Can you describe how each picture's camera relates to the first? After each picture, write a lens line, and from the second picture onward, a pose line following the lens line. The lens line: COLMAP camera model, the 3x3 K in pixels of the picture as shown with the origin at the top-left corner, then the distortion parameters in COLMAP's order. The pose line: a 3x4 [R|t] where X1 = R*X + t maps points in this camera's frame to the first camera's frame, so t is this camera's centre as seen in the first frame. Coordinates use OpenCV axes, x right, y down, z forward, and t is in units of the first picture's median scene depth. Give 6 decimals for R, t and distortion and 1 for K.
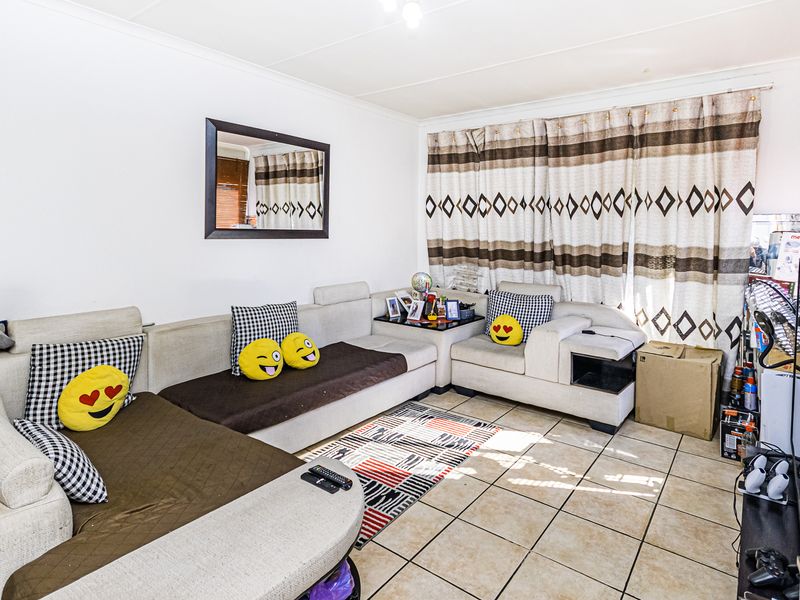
lens RADIAL K [[456.7, 0, 399.4], [0, 456.7, 251.2], [0, 0, 1]] dist [0.003524, 0.001592]
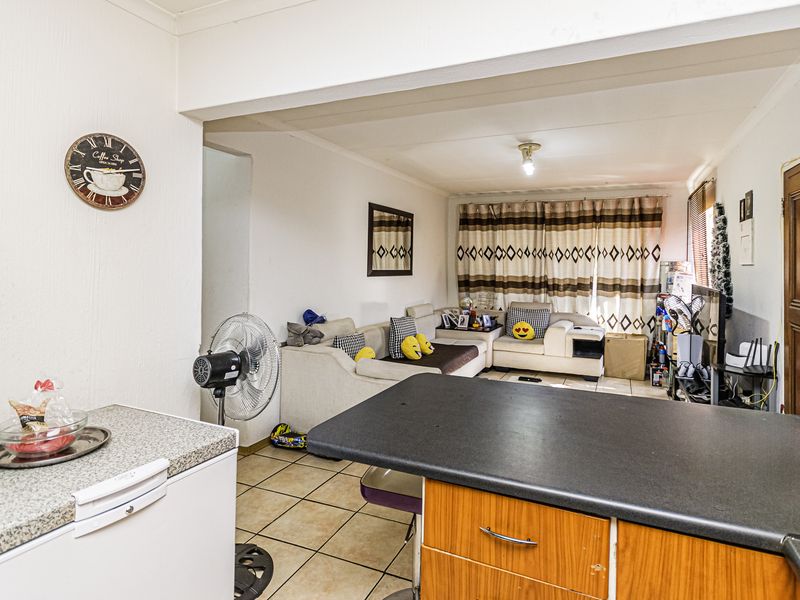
lens RADIAL K [[435.6, 0, 401.2], [0, 435.6, 276.5], [0, 0, 1]] dist [0.000342, 0.000402]
pose [[0.979110, -0.008016, 0.203175, -0.532561], [0.011178, 0.999834, -0.014420, -0.003619], [-0.203026, 0.016390, 0.979036, -0.453978]]
